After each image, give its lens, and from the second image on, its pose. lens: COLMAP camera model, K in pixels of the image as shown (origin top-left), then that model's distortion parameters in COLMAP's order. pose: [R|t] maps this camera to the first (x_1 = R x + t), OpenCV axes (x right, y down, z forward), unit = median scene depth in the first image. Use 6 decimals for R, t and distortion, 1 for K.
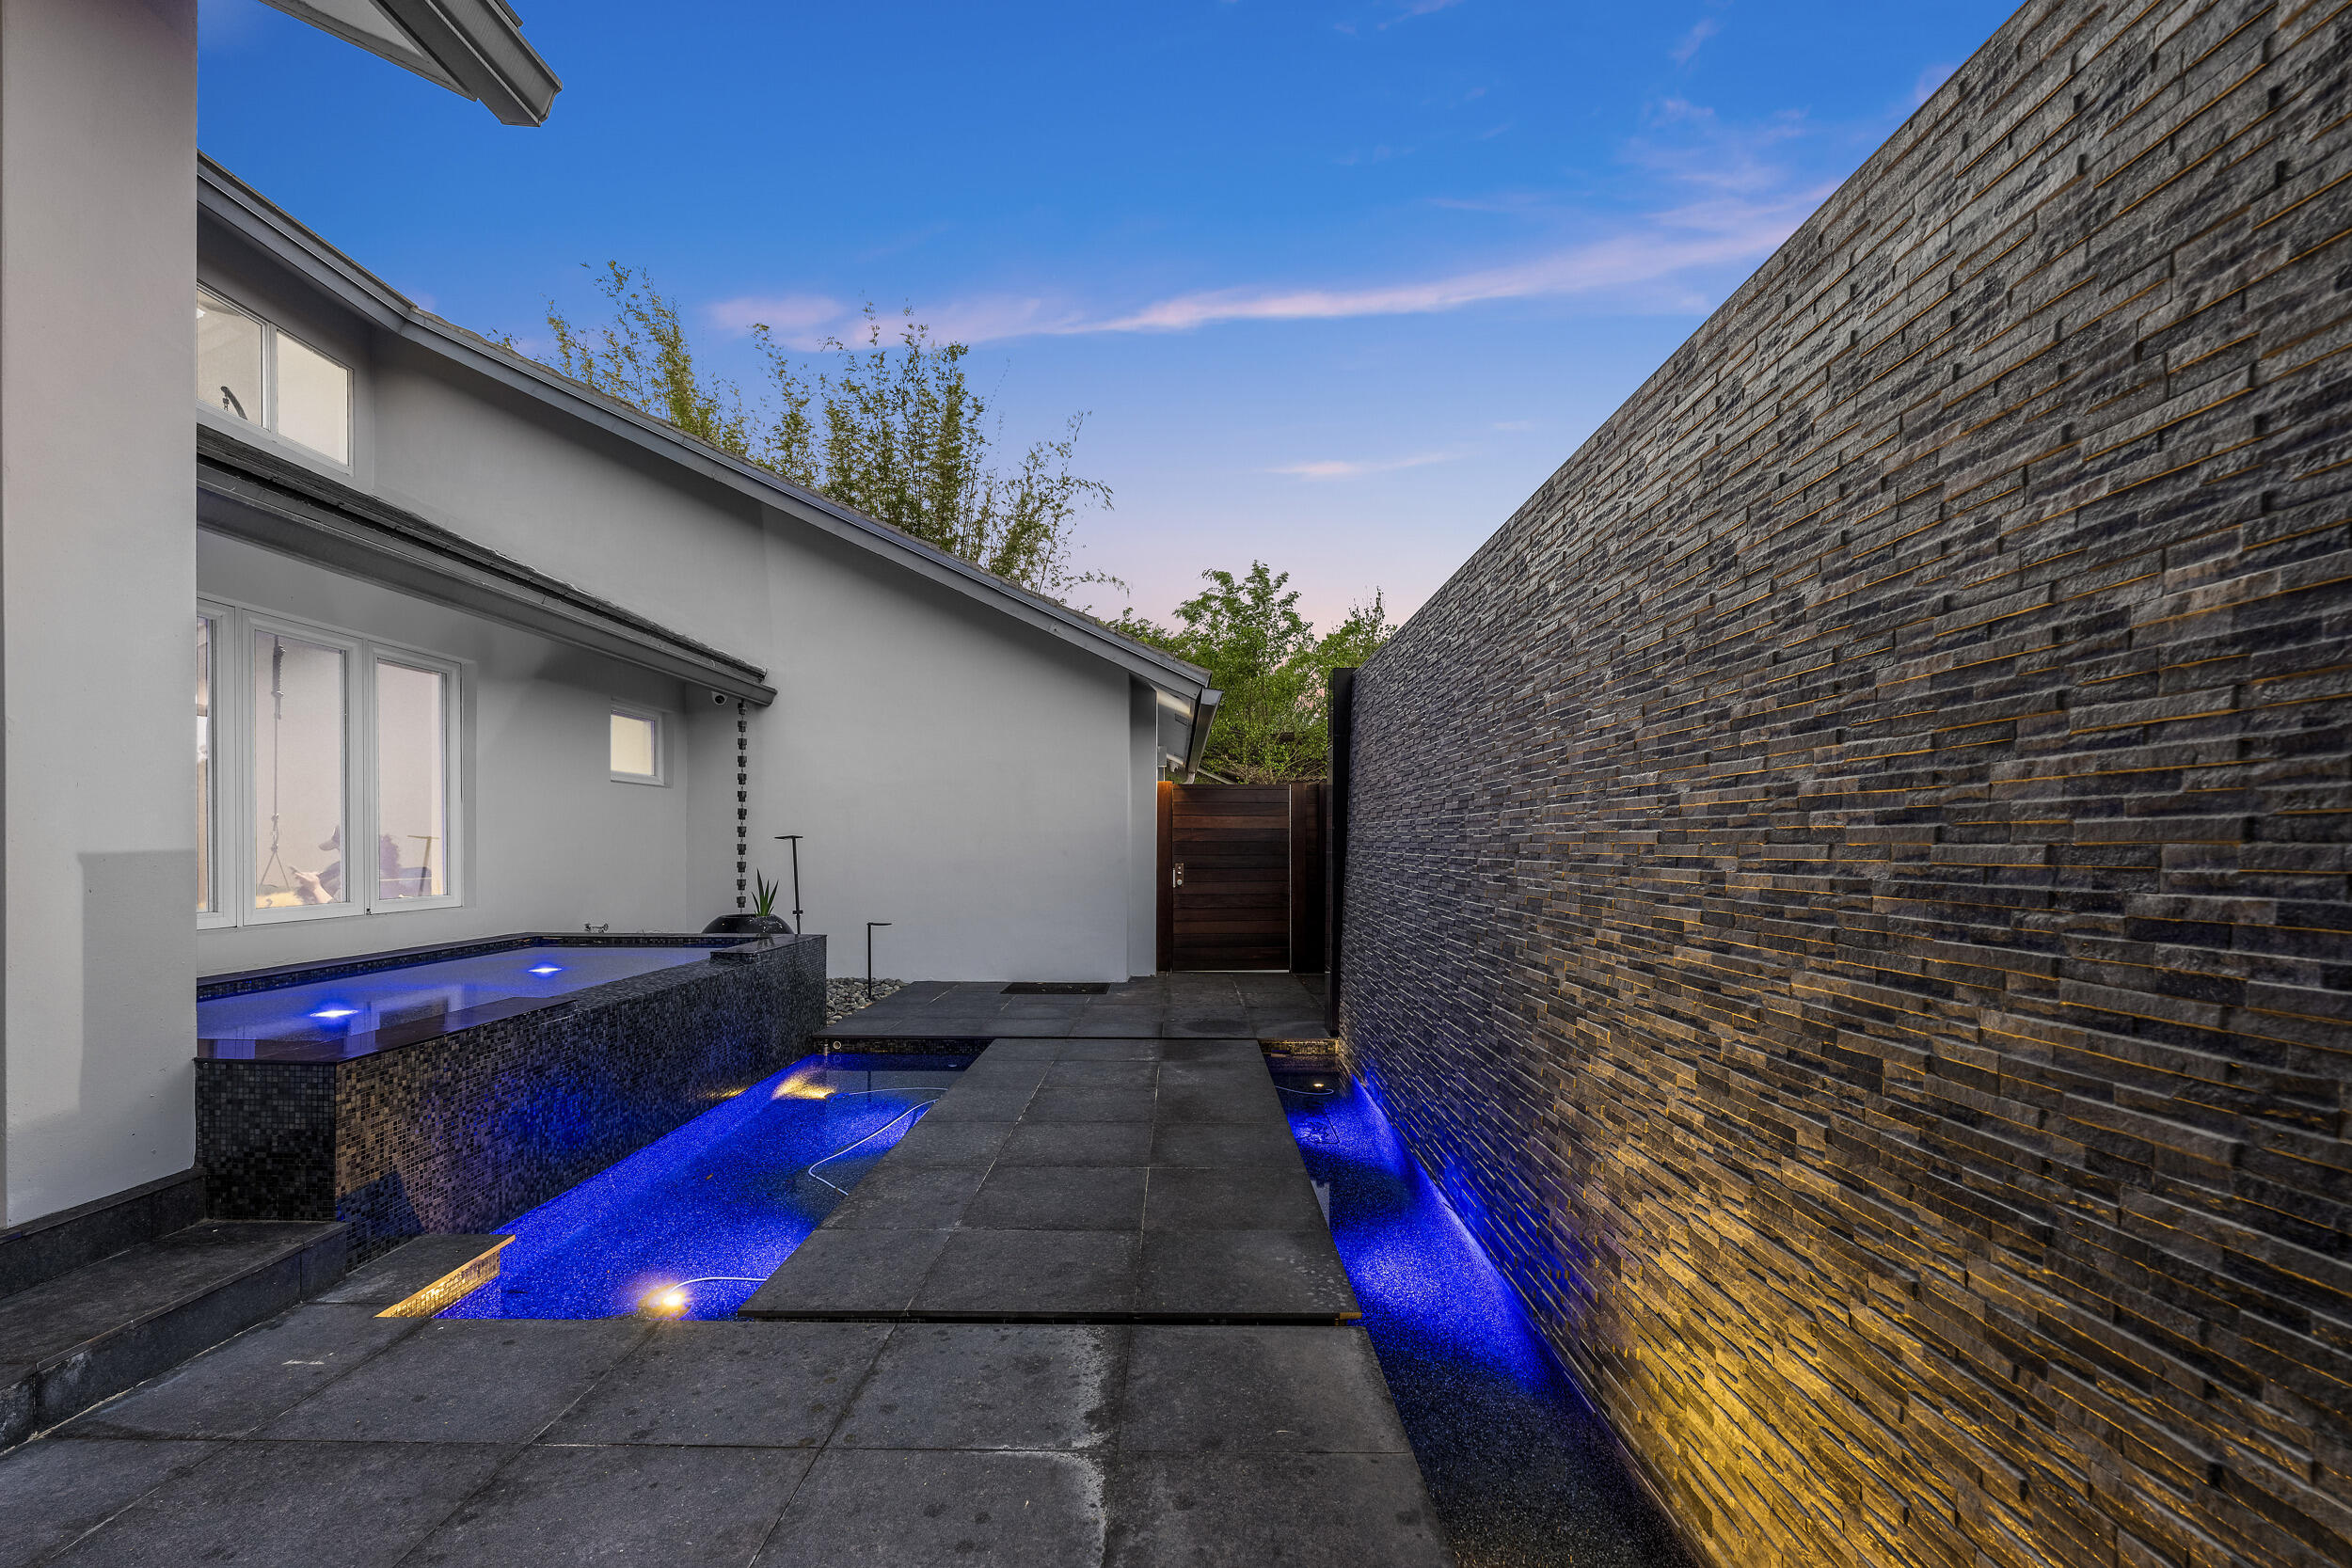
lens RADIAL K [[960.0, 0, 1174.6], [0, 960.0, 848.4], [0, 0, 1]] dist [-0.000787, 0.000211]
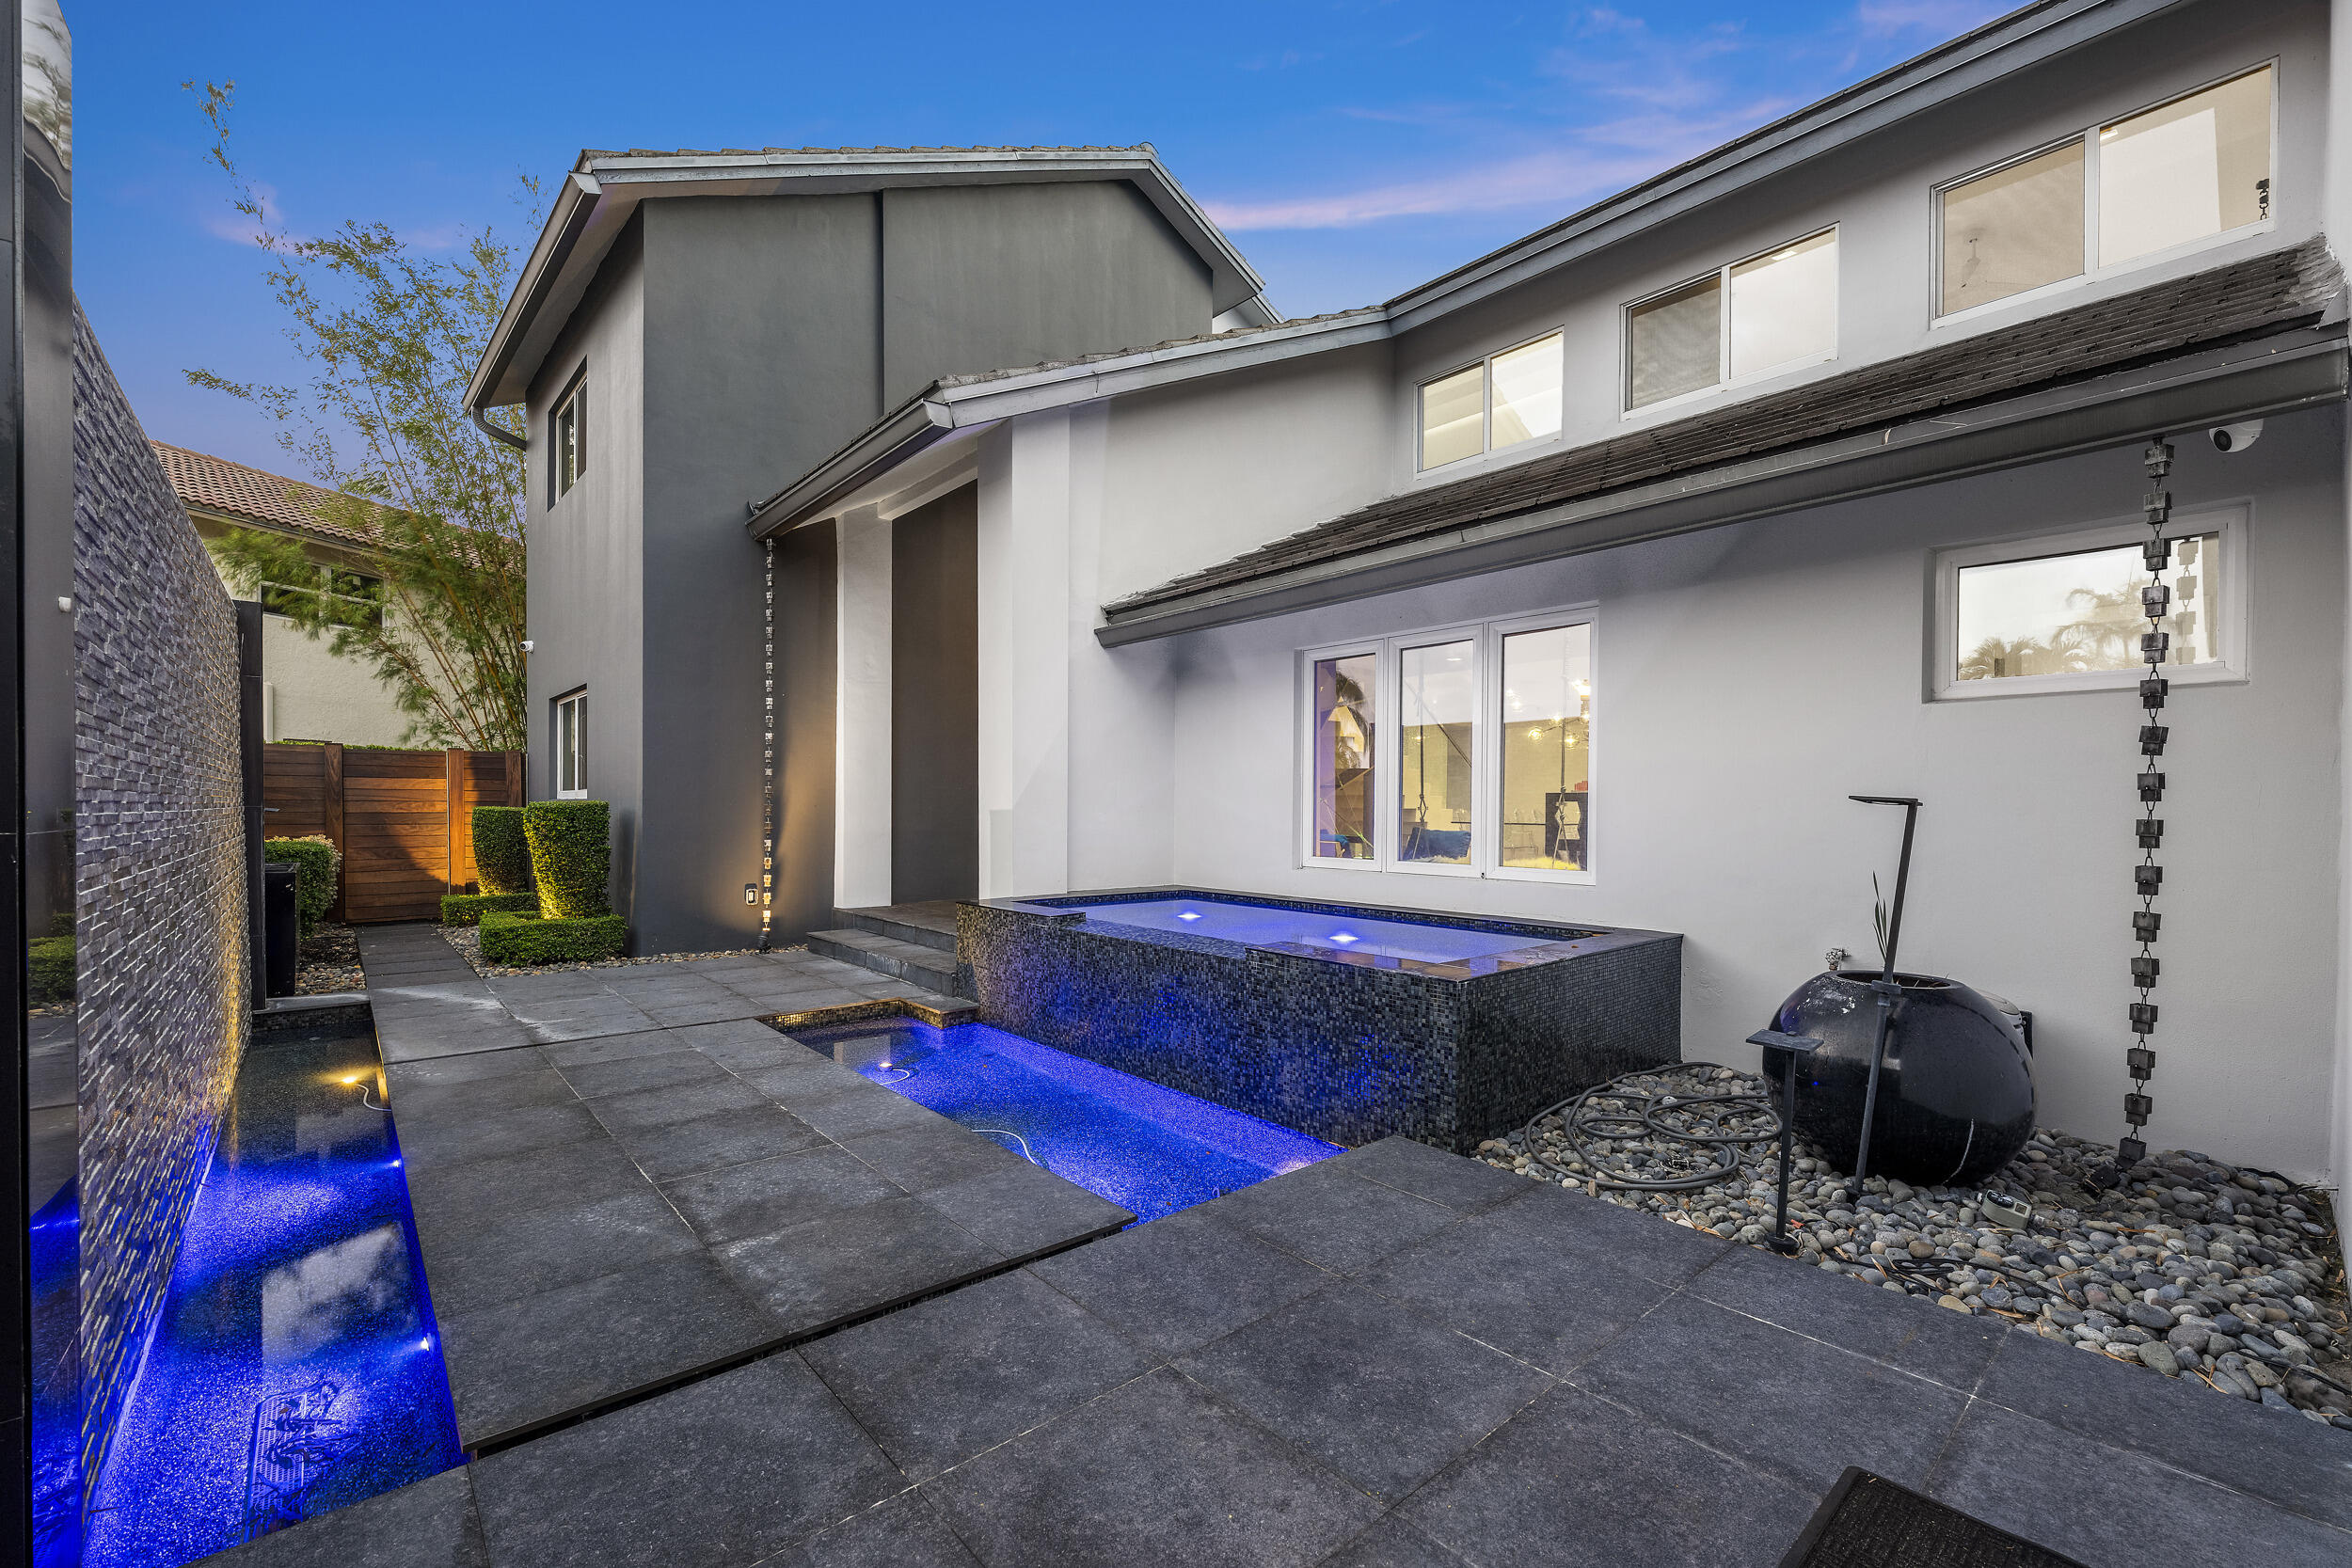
lens RADIAL K [[977.8, 0, 1180.7], [0, 977.8, 824.9], [0, 0, 1]] dist [-0.000721, -0.000150]
pose [[-0.748067, -0.000142, -0.663623, 0.164499], [-0.015839, 0.999719, 0.017640, -0.005915], [0.663434, 0.023707, -0.747859, 1.873152]]
